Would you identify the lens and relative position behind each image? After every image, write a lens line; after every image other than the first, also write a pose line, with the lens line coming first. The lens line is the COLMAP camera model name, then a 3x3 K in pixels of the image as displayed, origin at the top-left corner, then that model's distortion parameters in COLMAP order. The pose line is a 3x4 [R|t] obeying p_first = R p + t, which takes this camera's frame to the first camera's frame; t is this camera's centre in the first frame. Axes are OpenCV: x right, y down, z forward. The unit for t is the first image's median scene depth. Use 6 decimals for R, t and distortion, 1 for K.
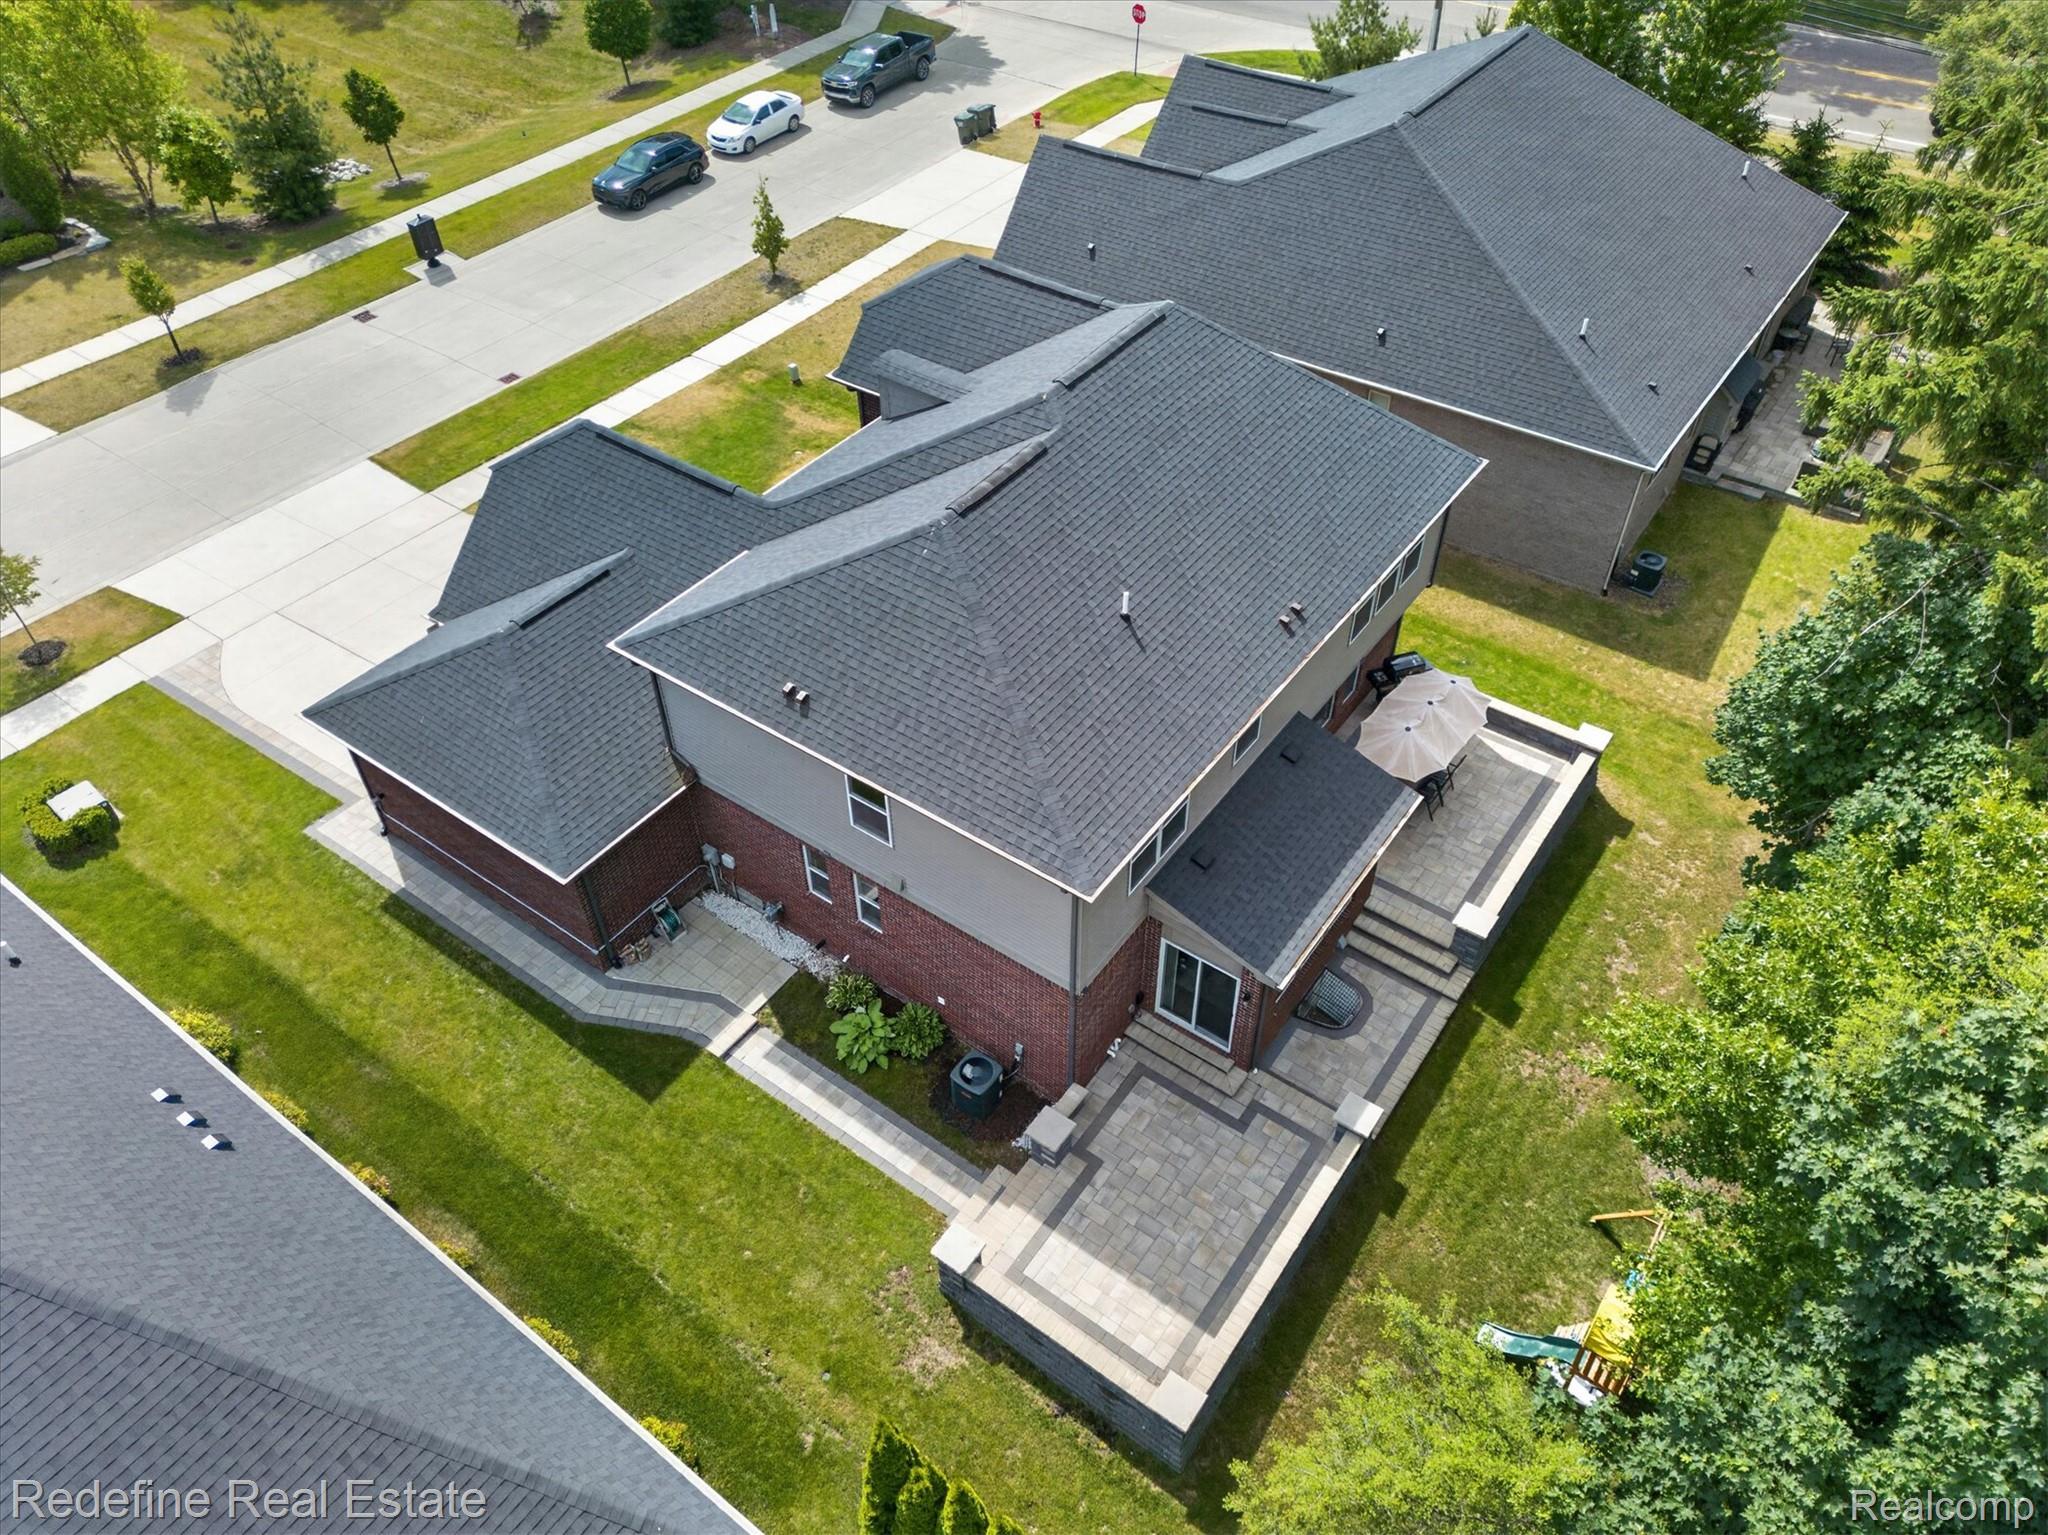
lens RADIAL K [[1420.6, 0, 1022.7], [0, 1420.6, 765.3], [0, 0, 1]] dist [0.023773, -0.008326]
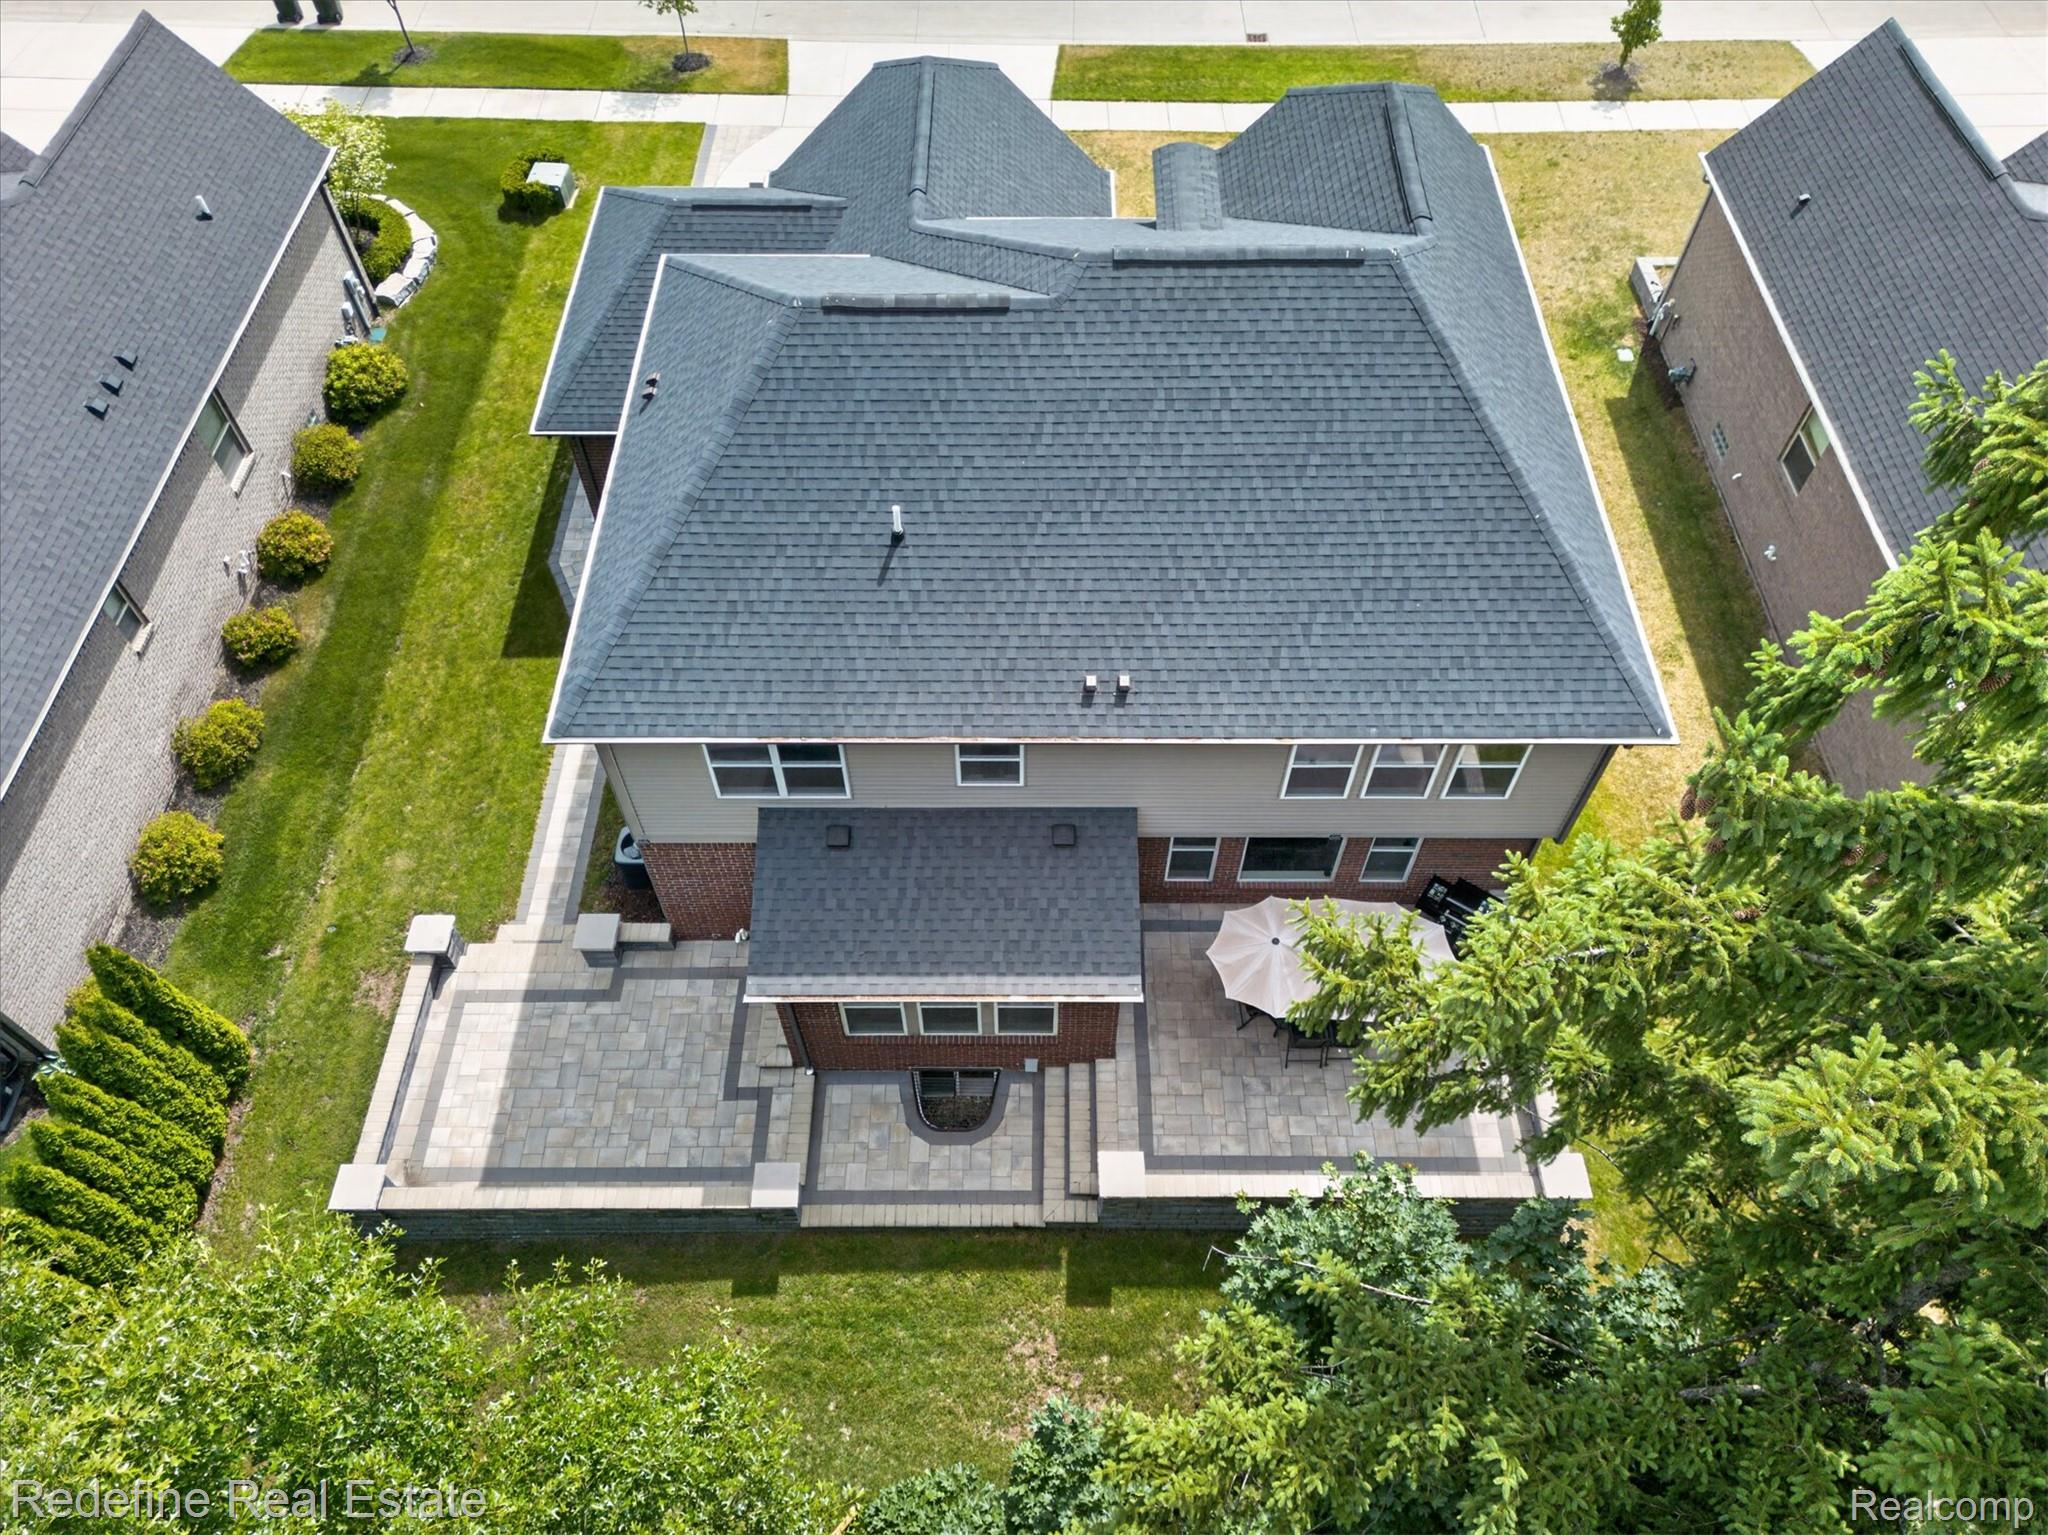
lens RADIAL K [[1420.6, 0, 1023.1], [0, 1420.6, 771.4], [0, 0, 1]] dist [0.023773, -0.008326]
pose [[0.584576, 0.666970, -0.461976, 0.511400], [-0.566822, 0.743128, 0.355631, -0.295999], [0.580503, 0.053965, 0.812468, 0.366932]]
